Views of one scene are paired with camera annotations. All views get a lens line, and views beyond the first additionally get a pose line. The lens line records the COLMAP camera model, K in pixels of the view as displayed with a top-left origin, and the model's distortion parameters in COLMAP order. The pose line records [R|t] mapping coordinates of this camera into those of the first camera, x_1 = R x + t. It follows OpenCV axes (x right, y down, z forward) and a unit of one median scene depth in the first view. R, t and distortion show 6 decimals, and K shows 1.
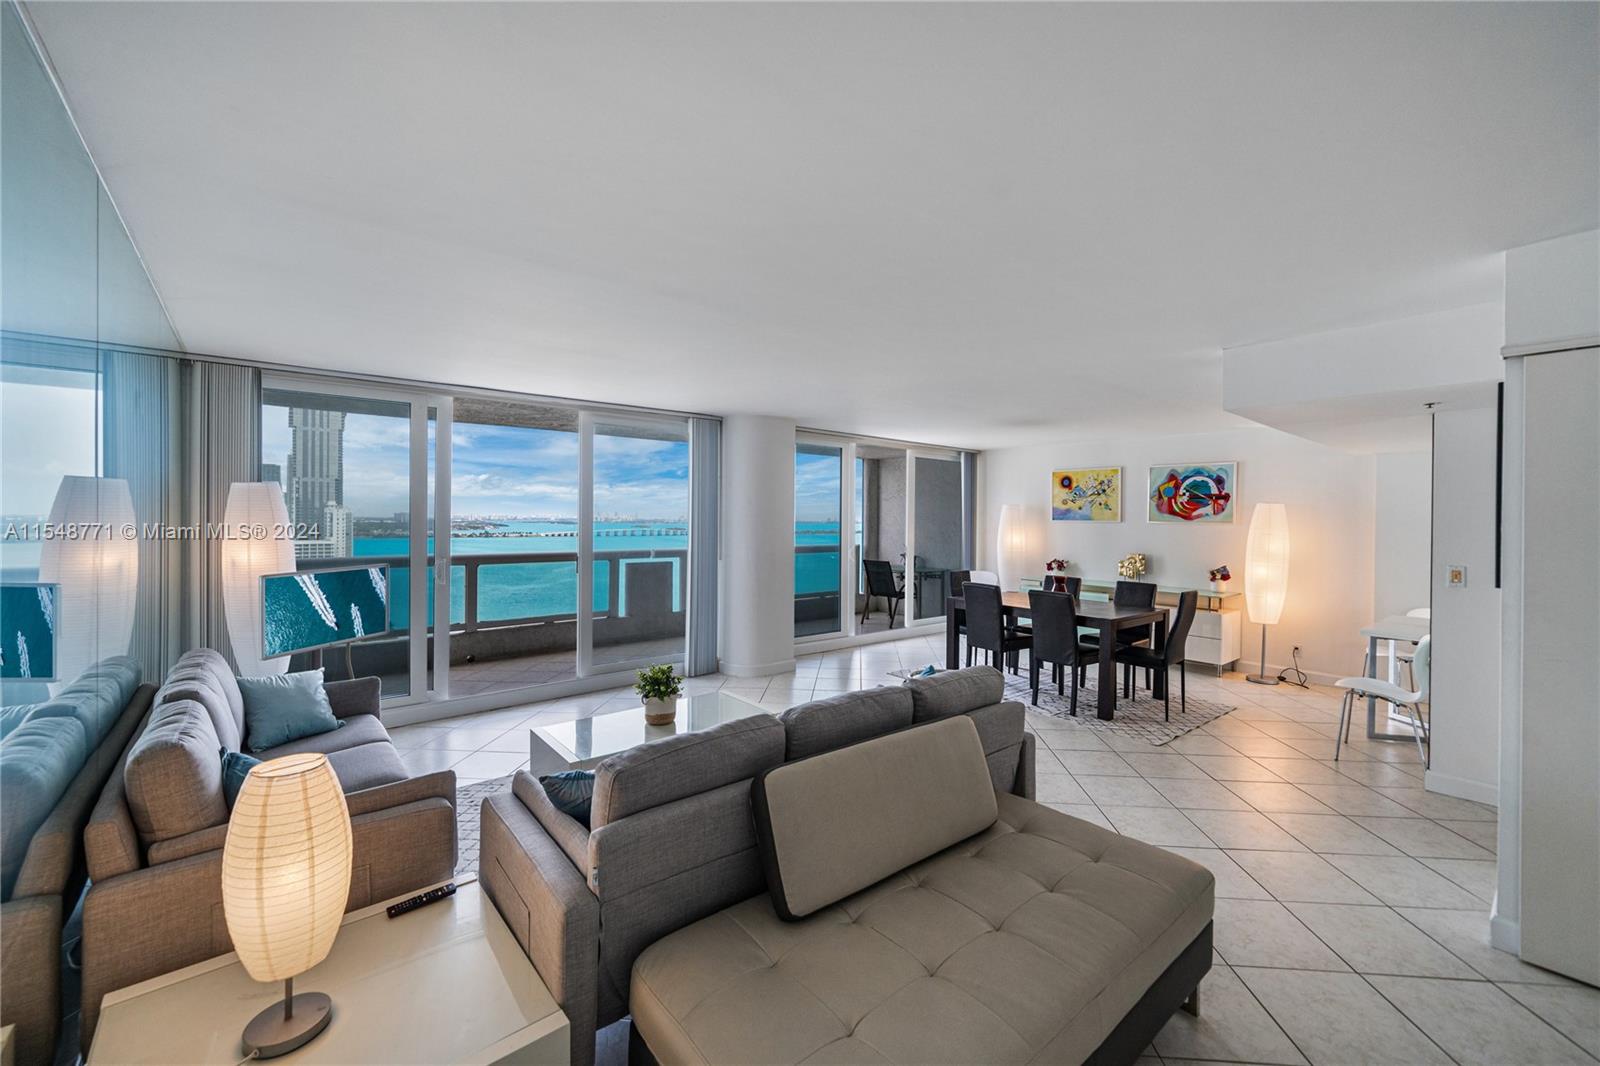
lens RADIAL K [[642.3, 0, 813.6], [0, 642.3, 519.2], [0, 0, 1]] dist [0.001899, -0.000016]
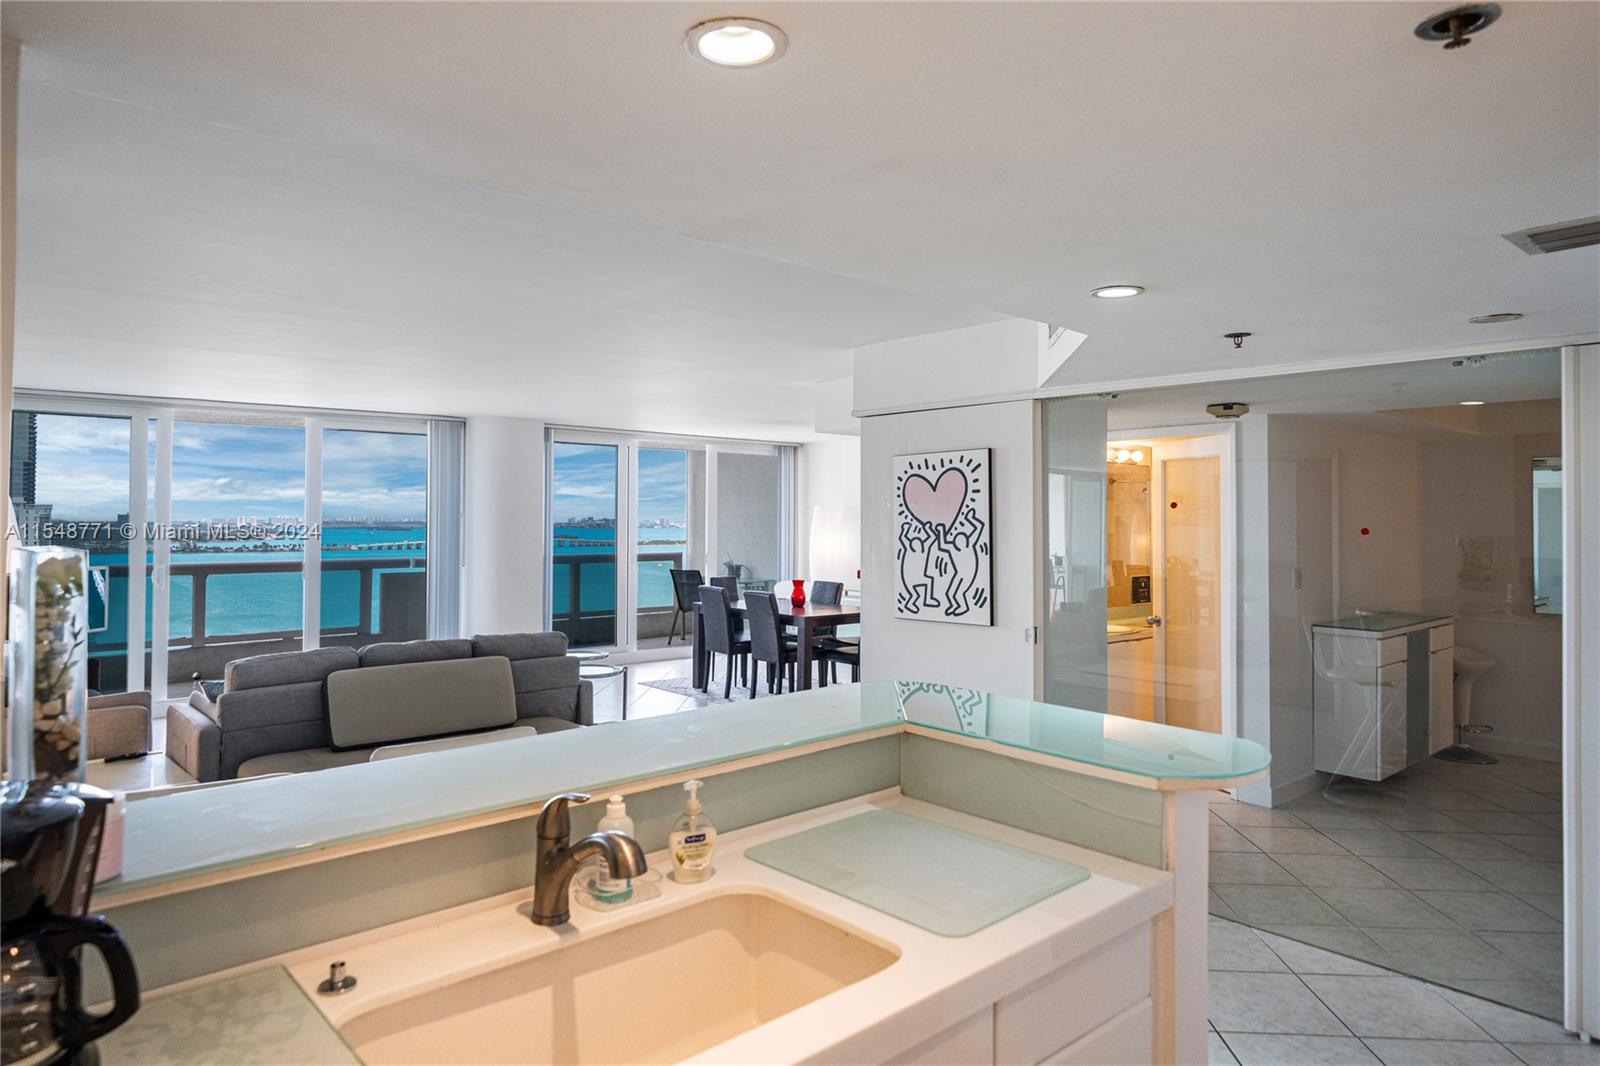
lens RADIAL K [[1025.6, 0, 846.9], [0, 1025.6, 504.7], [0, 0, 1]] dist [0.000267, -0.002957]
pose [[0.999115, -0.003517, 0.041919, 0.324780], [0.004178, 0.999868, -0.015700, -0.001826], [-0.041858, 0.015862, 0.998998, -0.492698]]
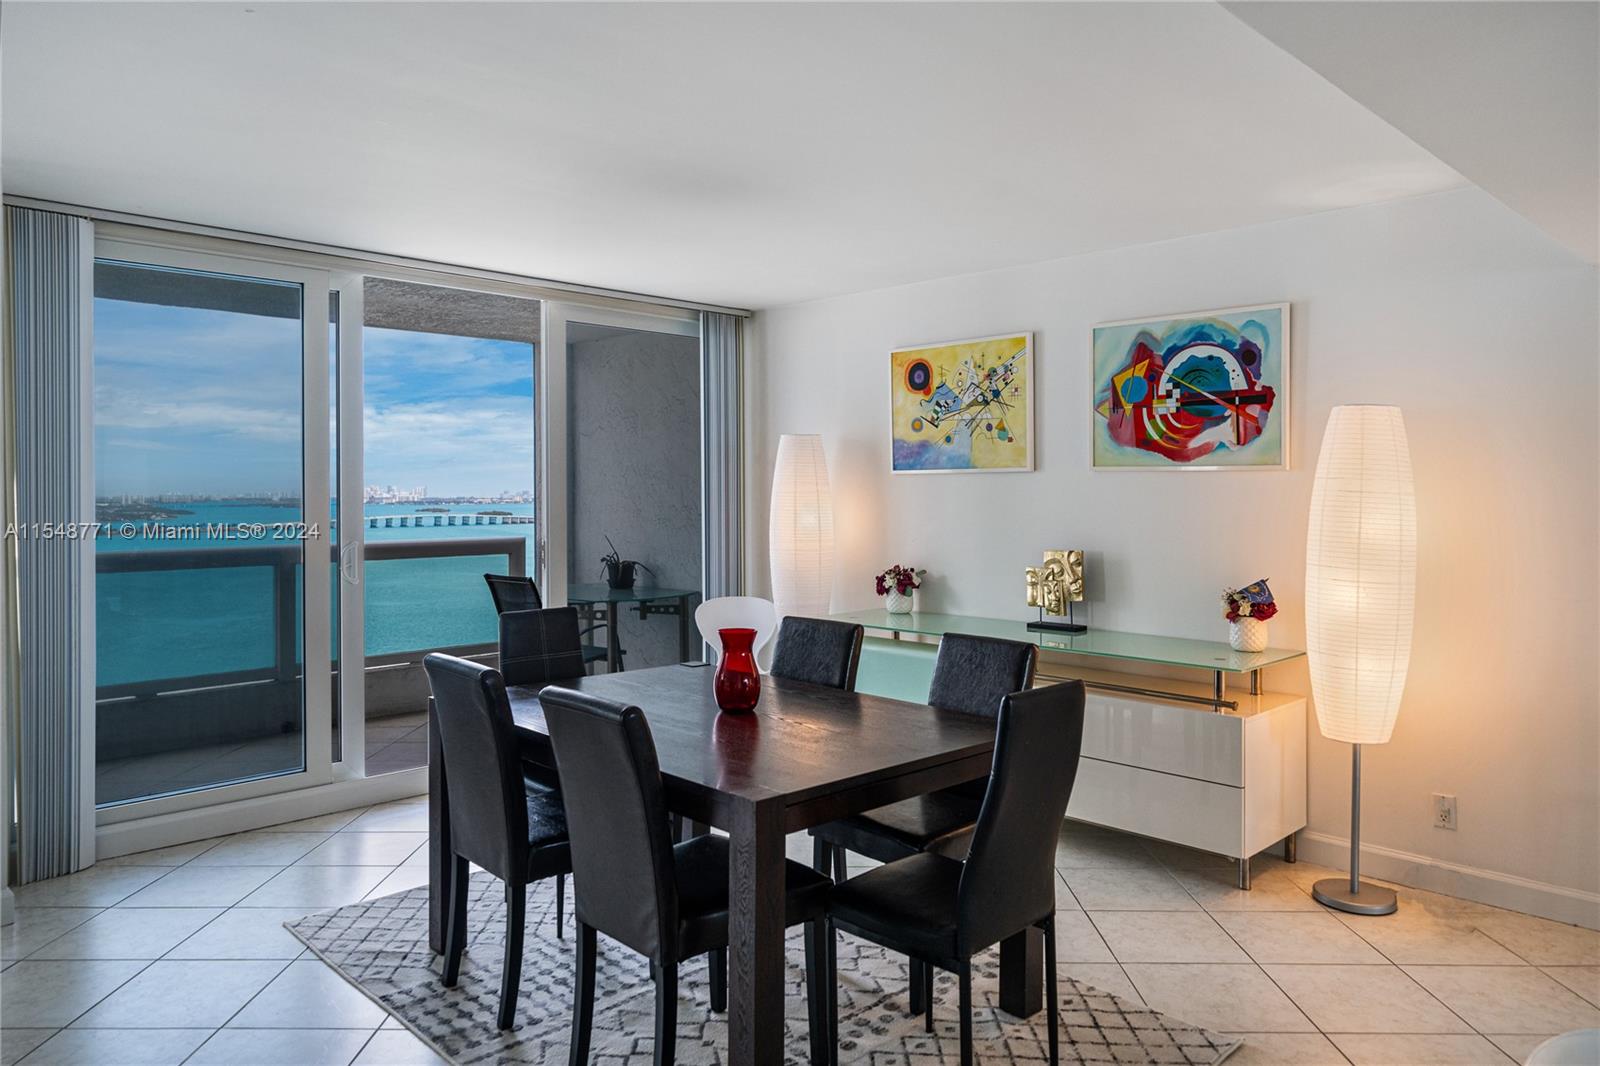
lens RADIAL K [[1051.9, 0, 837.1], [0, 1051.9, 482.2], [0, 0, 1]] dist [0.001005, 0.002602]
pose [[0.997508, -0.014119, 0.069120, 0.329914], [0.014868, 0.999836, -0.010330, 0.017320], [-0.068963, 0.011332, 0.997555, 0.381081]]
